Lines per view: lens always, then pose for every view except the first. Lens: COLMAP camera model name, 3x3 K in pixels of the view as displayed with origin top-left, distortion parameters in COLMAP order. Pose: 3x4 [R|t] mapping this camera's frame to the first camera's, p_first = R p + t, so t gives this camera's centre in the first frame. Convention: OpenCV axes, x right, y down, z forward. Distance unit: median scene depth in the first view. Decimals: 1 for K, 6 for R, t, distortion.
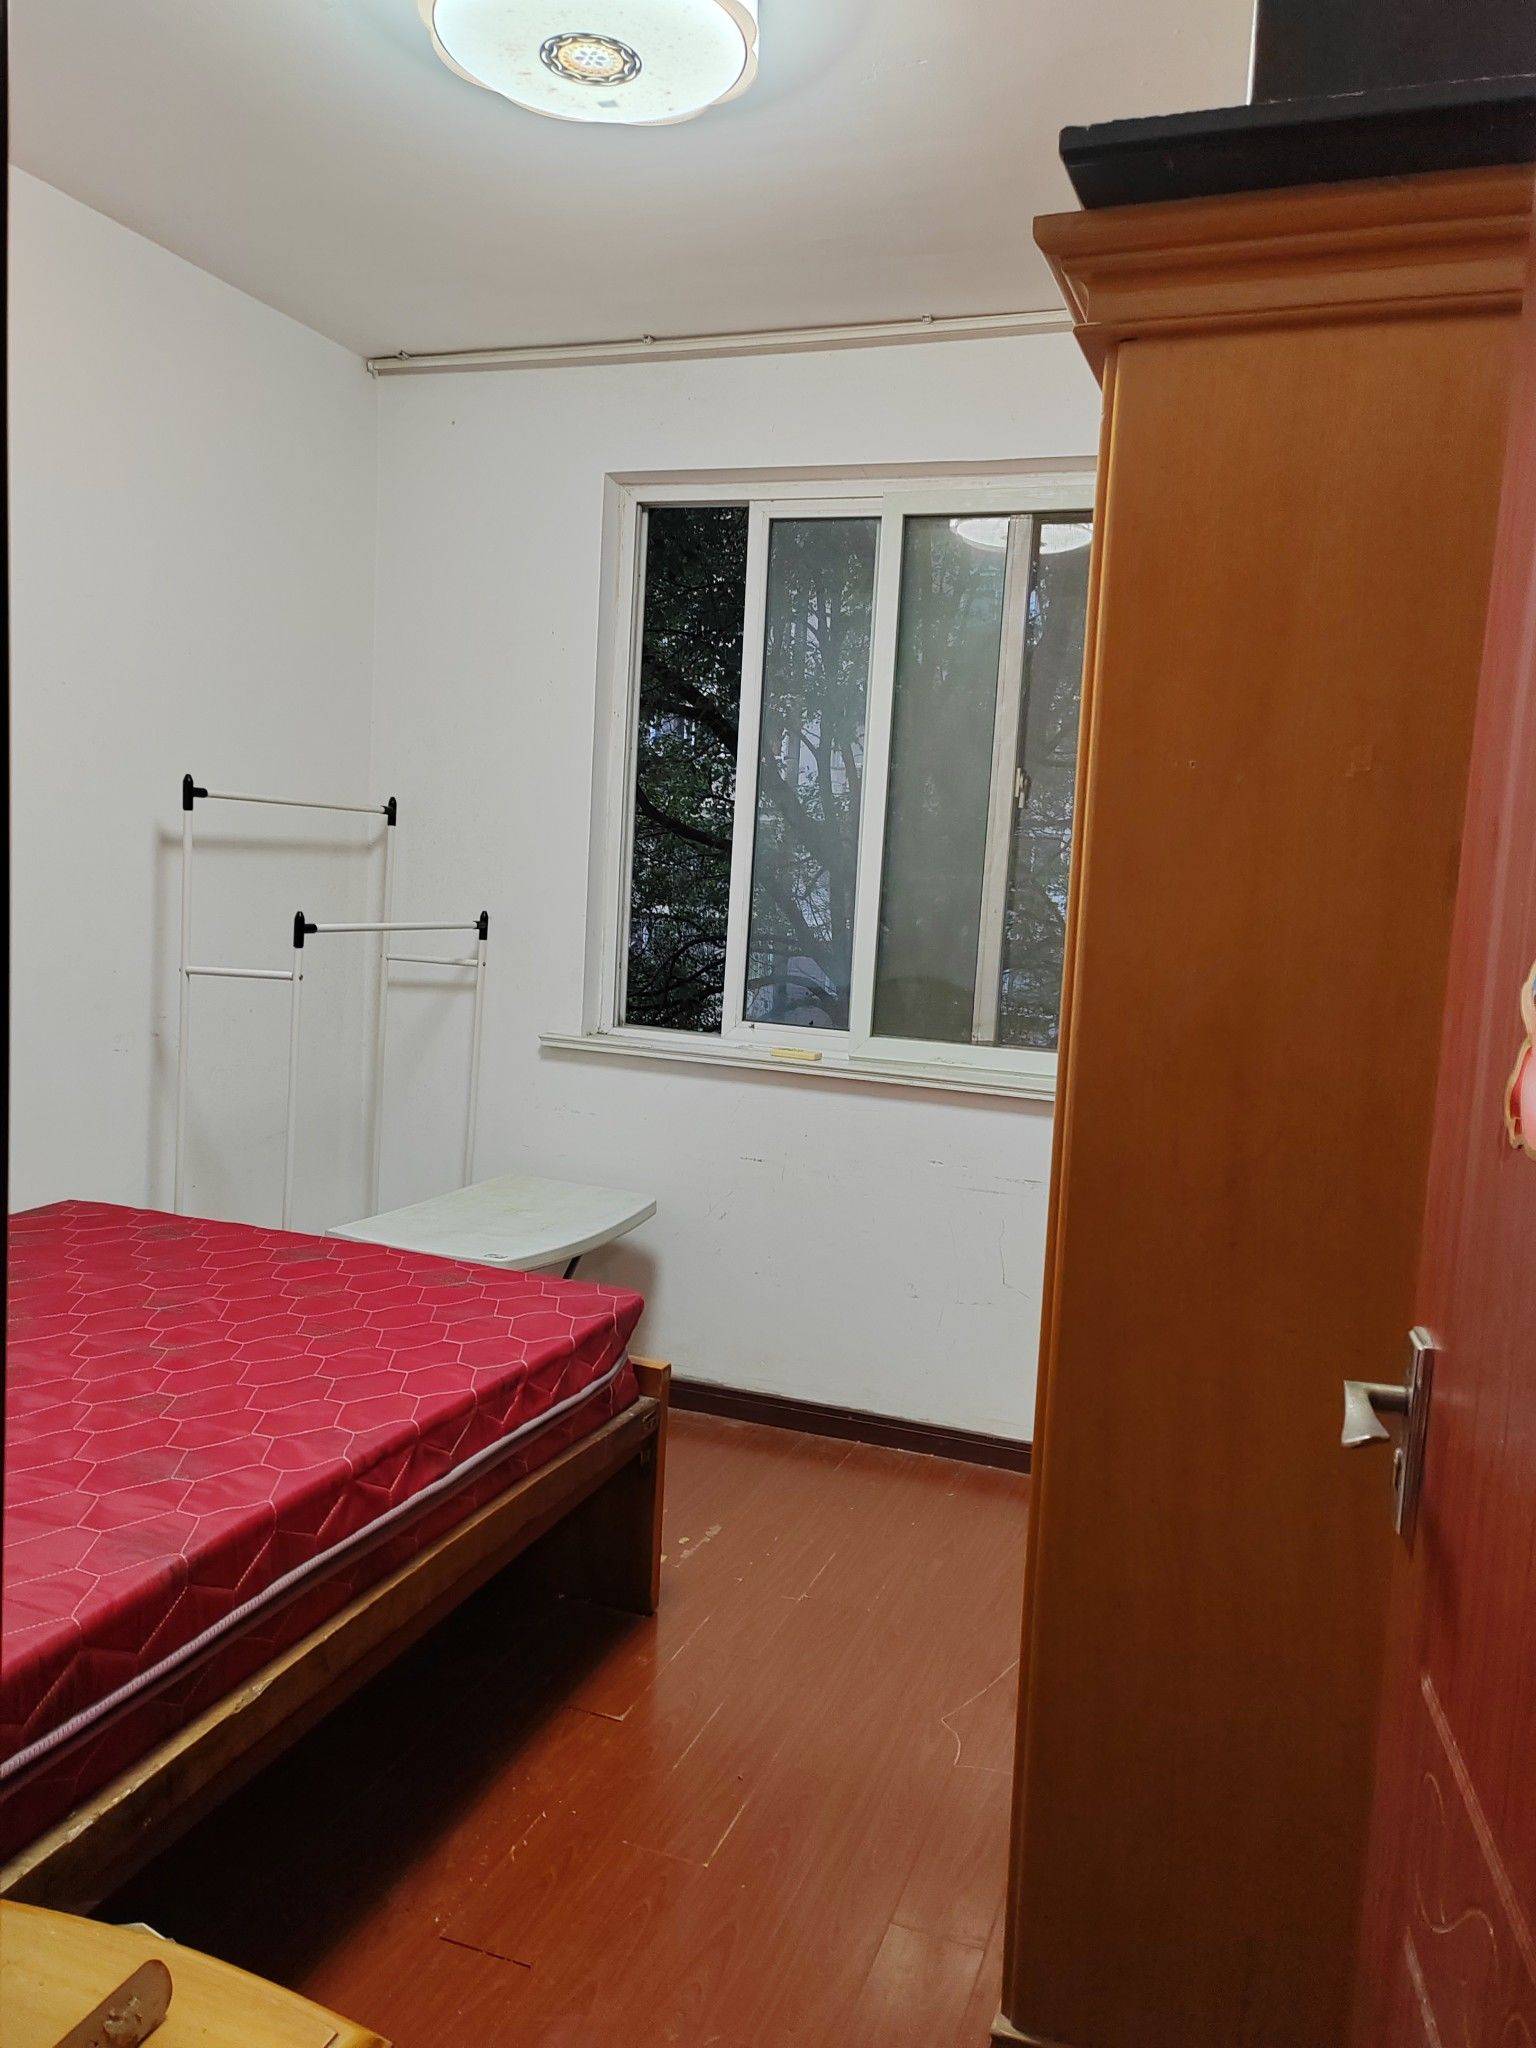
lens RADIAL K [[1547.4, 0, 775.7], [0, 1547.4, 1018.9], [0, 0, 1]] dist [0.028754, 0.019968]
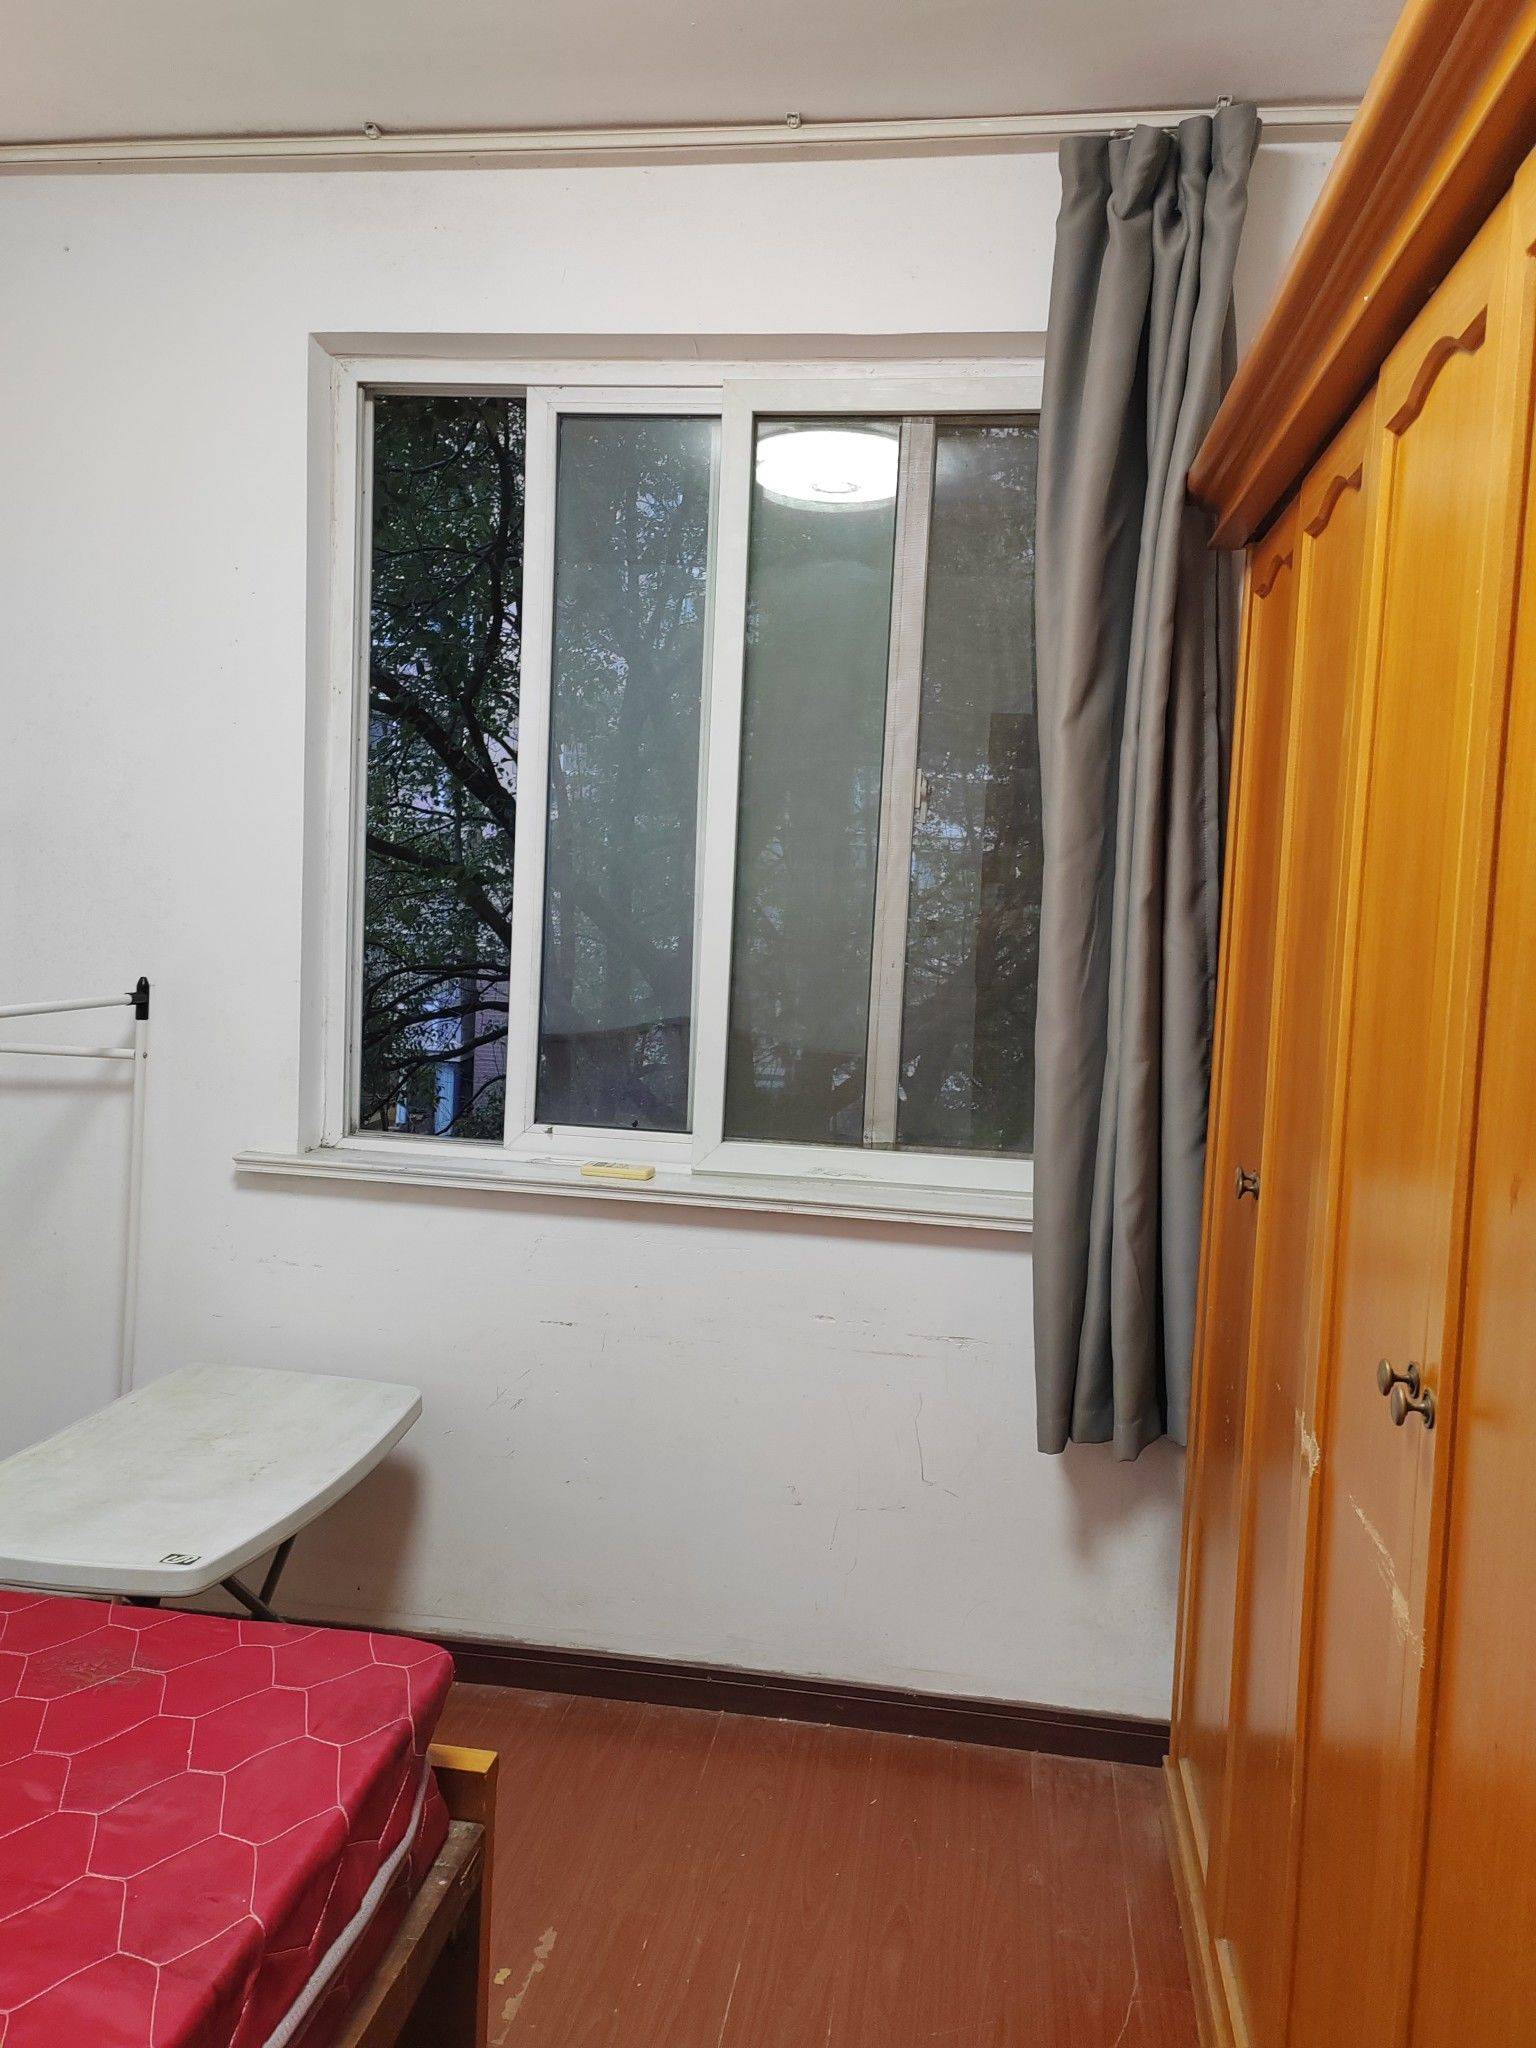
lens RADIAL K [[1547.4, 0, 776.6], [0, 1547.4, 1017.9], [0, 0, 1]] dist [0.028754, 0.019968]
pose [[0.978623, -0.029613, 0.203521, -0.063999], [0.030725, 0.999525, -0.002306, -0.047727], [-0.203356, 0.008510, 0.979068, 0.320090]]
